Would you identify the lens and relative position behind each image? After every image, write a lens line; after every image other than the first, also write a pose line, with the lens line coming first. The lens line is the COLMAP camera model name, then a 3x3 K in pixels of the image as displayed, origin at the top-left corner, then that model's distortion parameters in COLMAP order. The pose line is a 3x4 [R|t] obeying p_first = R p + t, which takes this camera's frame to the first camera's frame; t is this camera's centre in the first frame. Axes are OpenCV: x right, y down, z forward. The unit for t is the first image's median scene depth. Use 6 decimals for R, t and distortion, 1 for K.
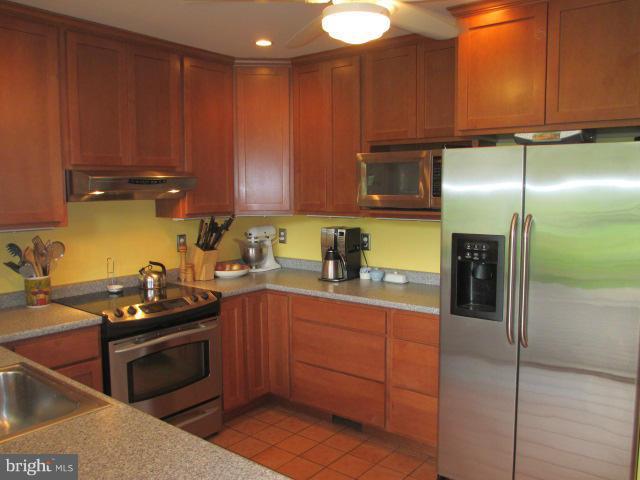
lens RADIAL K [[538.2, 0, 320.4], [0, 538.2, 241.5], [0, 0, 1]] dist [-0.067894, 0.051526]
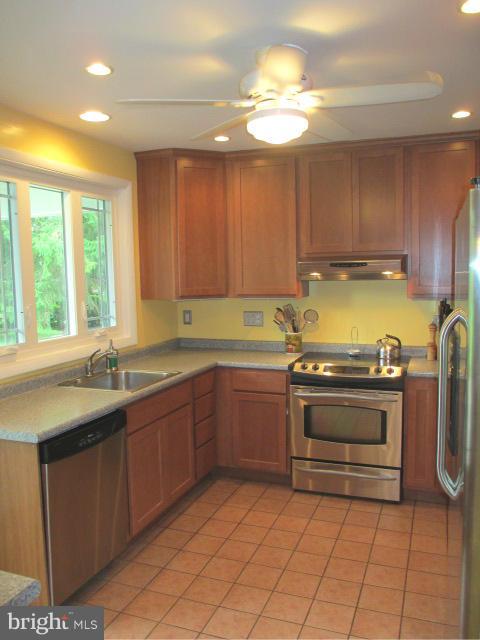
lens RADIAL K [[538.2, 0, 240.5], [0, 538.2, 319.3], [0, 0, 1]] dist [-0.067894, 0.051526]
pose [[0.299610, 0.087306, -0.950059, 0.705875], [-0.083005, 0.994414, 0.065206, -0.046234], [0.950444, 0.059323, 0.305183, 0.376586]]
